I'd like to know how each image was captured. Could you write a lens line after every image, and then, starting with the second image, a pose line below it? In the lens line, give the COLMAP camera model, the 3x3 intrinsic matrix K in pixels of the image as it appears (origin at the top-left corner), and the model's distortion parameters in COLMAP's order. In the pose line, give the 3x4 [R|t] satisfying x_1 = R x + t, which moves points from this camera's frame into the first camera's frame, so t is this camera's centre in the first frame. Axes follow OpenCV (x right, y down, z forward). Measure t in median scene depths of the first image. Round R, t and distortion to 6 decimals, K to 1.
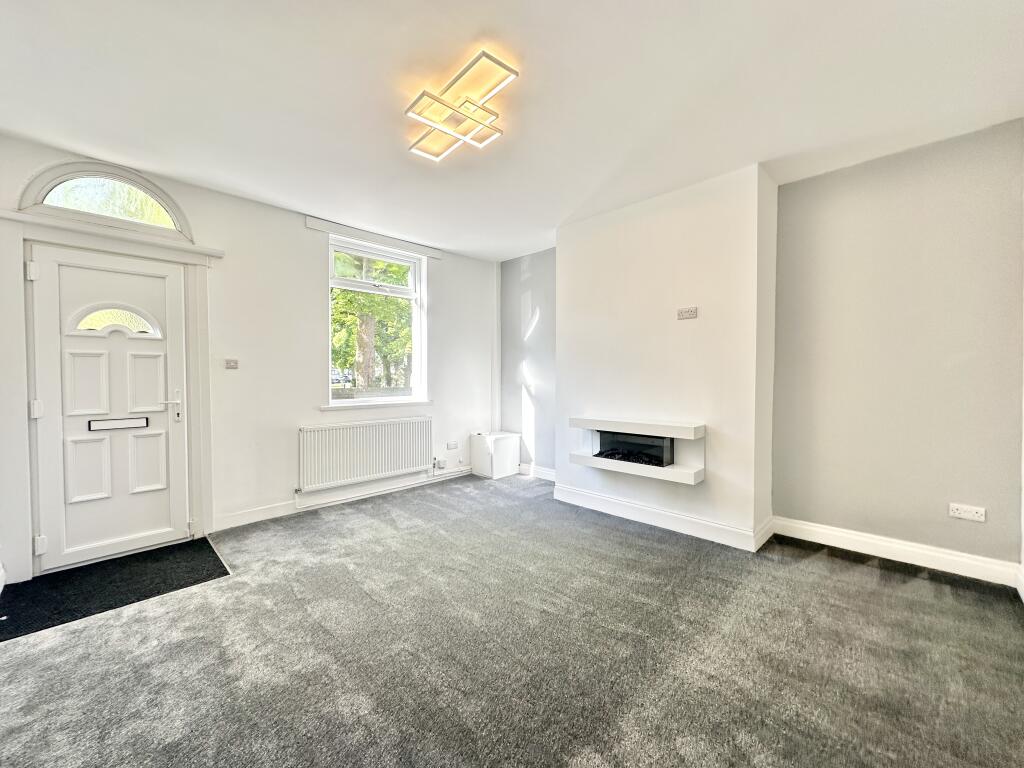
lens RADIAL K [[407.7, 0, 511.0], [0, 407.7, 382.9], [0, 0, 1]] dist [-0.002938, -0.000288]
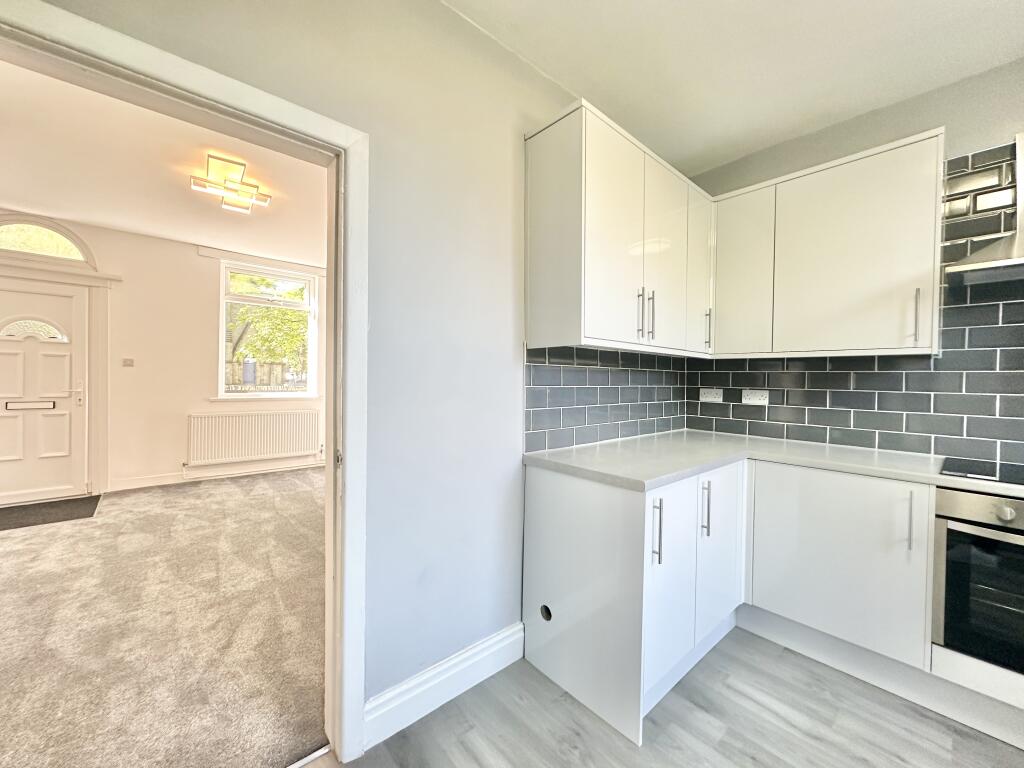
lens RADIAL K [[407.7, 0, 511.0], [0, 407.7, 382.9], [0, 0, 1]] dist [-0.002938, -0.000288]
pose [[0.997566, 0.019997, -0.066799, 0.678701], [-0.020786, 0.999722, -0.011139, 0.007622], [0.066558, 0.012500, 0.997704, -0.228054]]
